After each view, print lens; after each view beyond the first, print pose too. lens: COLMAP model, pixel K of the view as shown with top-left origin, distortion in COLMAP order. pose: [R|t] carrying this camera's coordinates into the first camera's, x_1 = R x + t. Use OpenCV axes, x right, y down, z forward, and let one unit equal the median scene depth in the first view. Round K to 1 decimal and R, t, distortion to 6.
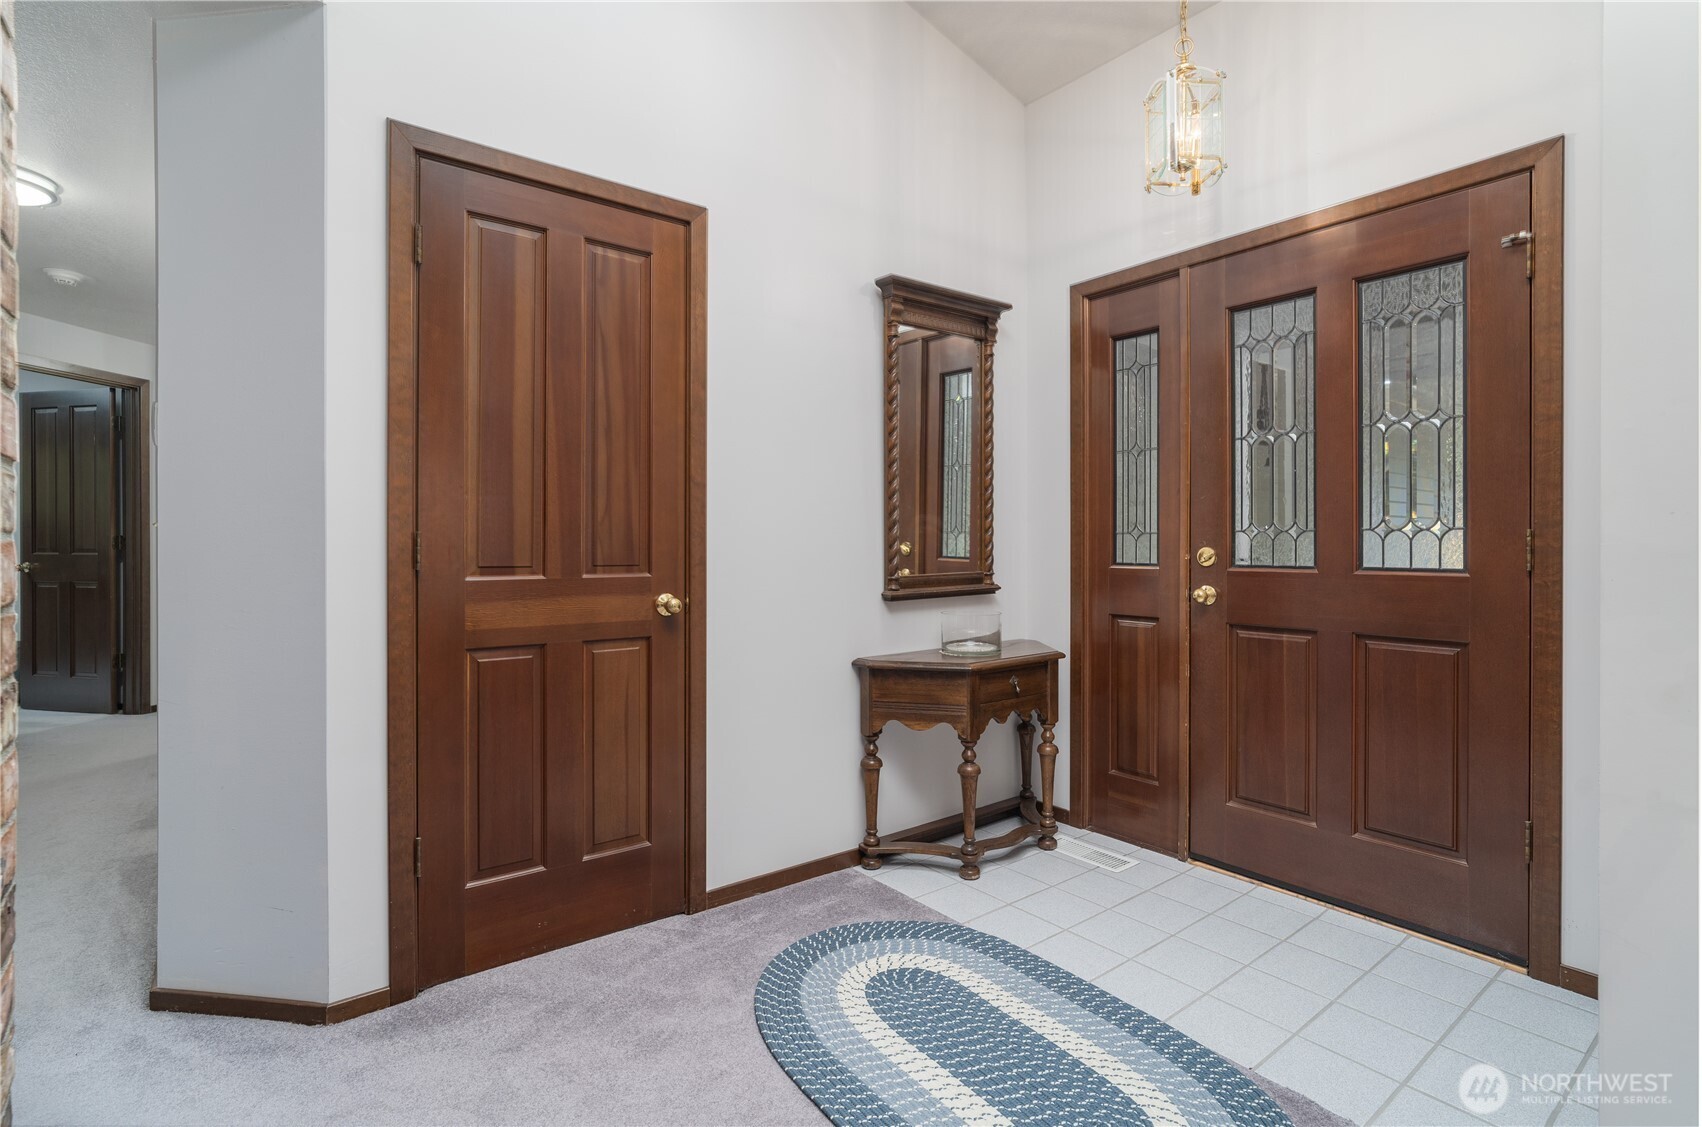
lens RADIAL K [[816.7, 0, 846.4], [0, 816.7, 546.4], [0, 0, 1]] dist [0.000131, -0.001151]
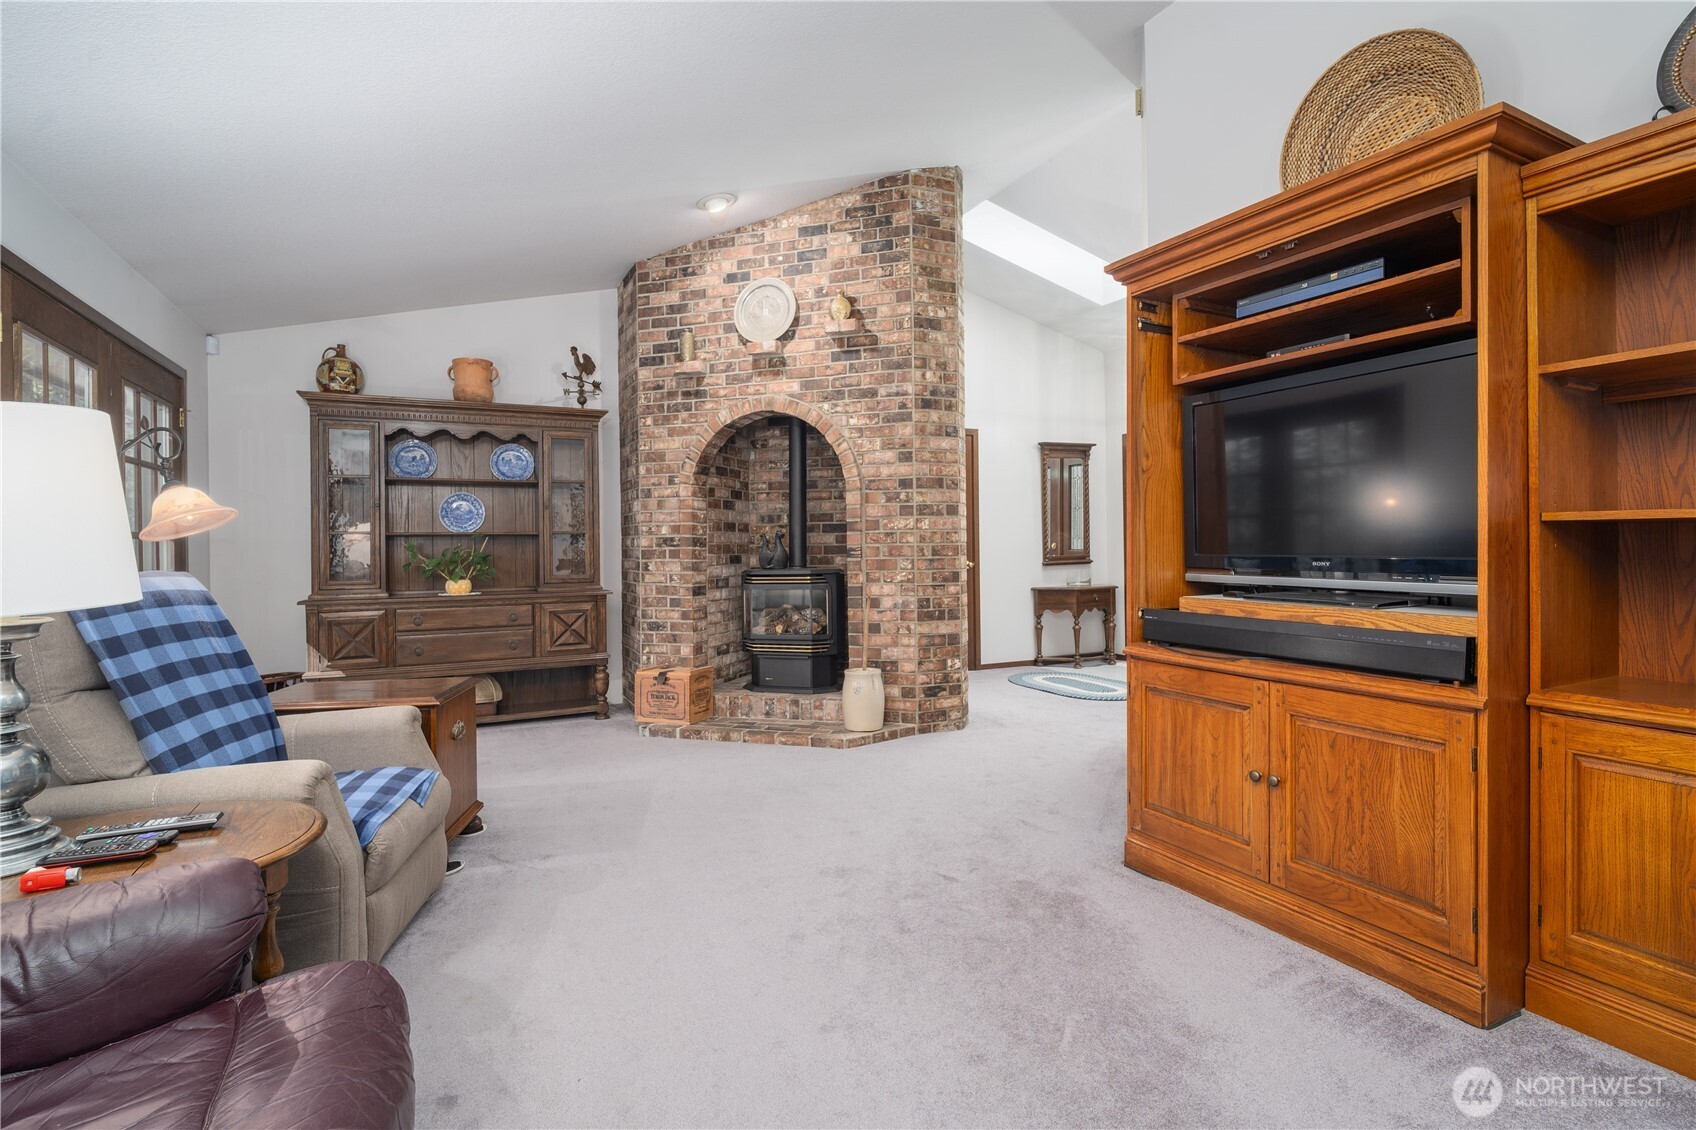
lens RADIAL K [[813.8, 0, 856.5], [0, 813.8, 546.6], [0, 0, 1]] dist [0.000131, -0.001151]
pose [[0.986691, -0.008322, -0.162392, -0.116484], [0.007715, 0.999961, -0.004367, 0.014419], [0.162422, 0.003056, 0.986717, -1.602768]]
